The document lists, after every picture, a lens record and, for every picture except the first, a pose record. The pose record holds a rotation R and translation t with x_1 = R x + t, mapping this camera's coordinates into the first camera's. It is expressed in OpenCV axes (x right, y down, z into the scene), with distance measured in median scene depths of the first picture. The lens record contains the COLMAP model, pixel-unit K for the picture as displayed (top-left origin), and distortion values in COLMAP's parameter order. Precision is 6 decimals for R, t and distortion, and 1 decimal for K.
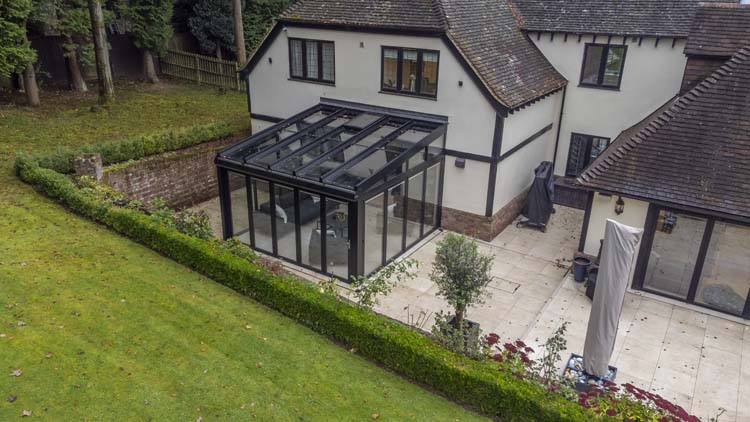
lens RADIAL K [[561.6, 0, 371.3], [0, 561.6, 211.0], [0, 0, 1]] dist [0.014308, 0.047686]
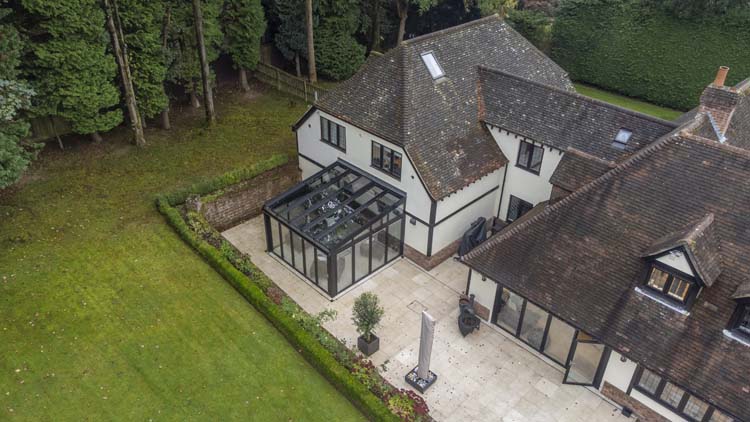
lens RADIAL K [[561.6, 0, 371.3], [0, 561.6, 211.0], [0, 0, 1]] dist [0.014308, 0.047686]
pose [[0.977745, 0.115423, -0.175190, 0.310877], [-0.080787, 0.977800, 0.193341, -0.401704], [0.193617, -0.174885, 0.965364, -0.518206]]
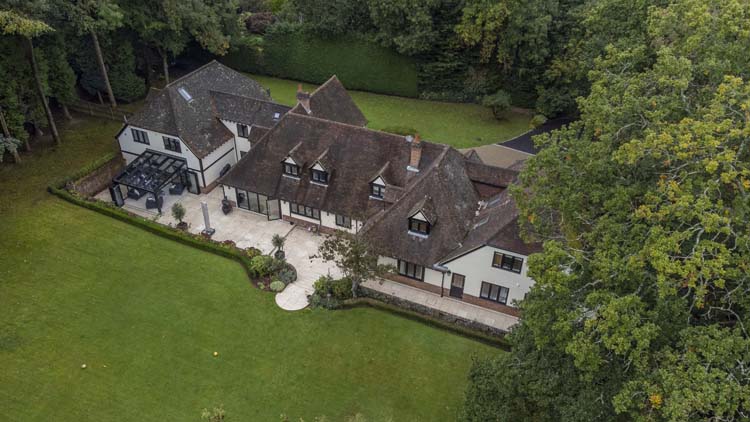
lens RADIAL K [[561.6, 0, 371.3], [0, 561.6, 211.0], [0, 0, 1]] dist [0.014308, 0.047686]
pose [[0.983105, -0.102376, 0.151738, 0.641033], [0.066002, 0.971466, 0.227812, -0.526081], [-0.170731, -0.213948, 0.961809, -2.285115]]
